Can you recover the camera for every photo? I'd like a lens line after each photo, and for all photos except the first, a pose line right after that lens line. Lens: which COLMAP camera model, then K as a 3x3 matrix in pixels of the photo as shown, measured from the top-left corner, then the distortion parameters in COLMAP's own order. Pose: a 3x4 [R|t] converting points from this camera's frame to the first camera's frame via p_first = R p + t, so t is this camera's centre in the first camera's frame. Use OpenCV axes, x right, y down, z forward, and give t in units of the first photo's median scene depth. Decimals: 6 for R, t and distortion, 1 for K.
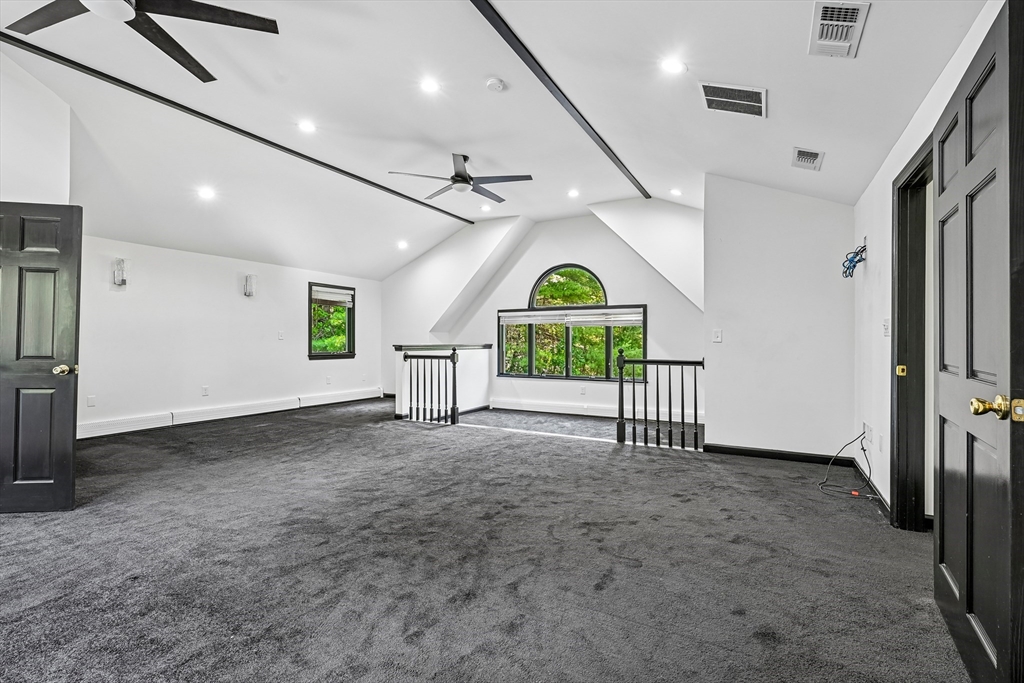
lens RADIAL K [[460.8, 0, 516.6], [0, 460.8, 340.3], [0, 0, 1]] dist [-0.001146, -0.000427]
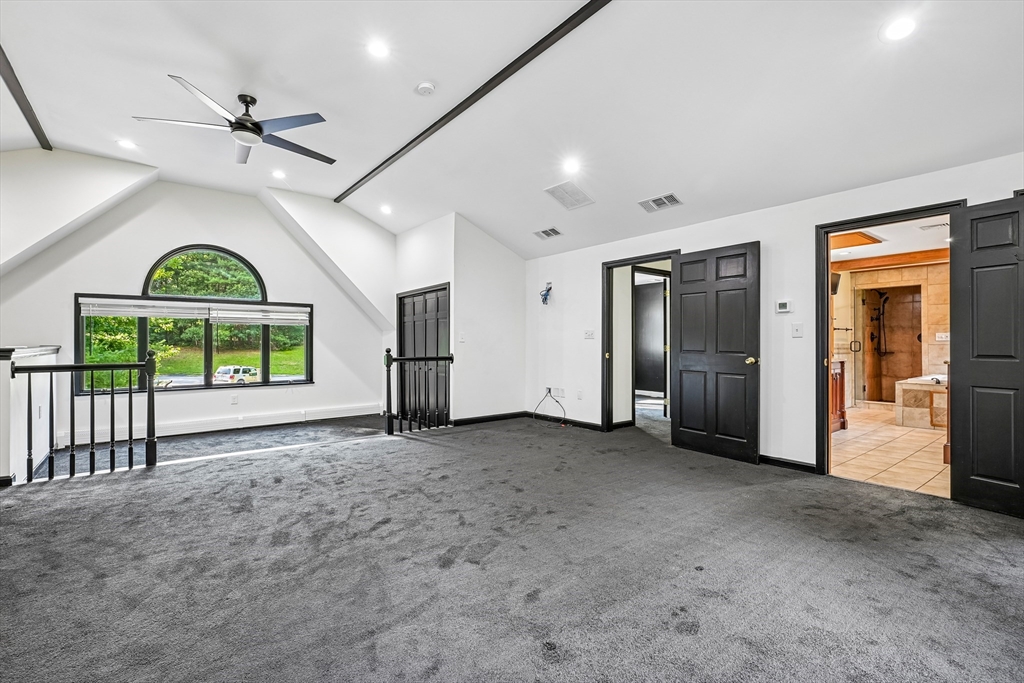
lens RADIAL K [[456.4, 0, 508.9], [0, 456.4, 344.2], [0, 0, 1]] dist [-0.001672, -0.000281]
pose [[0.401641, -0.006417, 0.915775, -0.428721], [-0.002643, 0.999963, 0.008166, -0.000795], [-0.915793, -0.005700, 0.401610, 0.205951]]
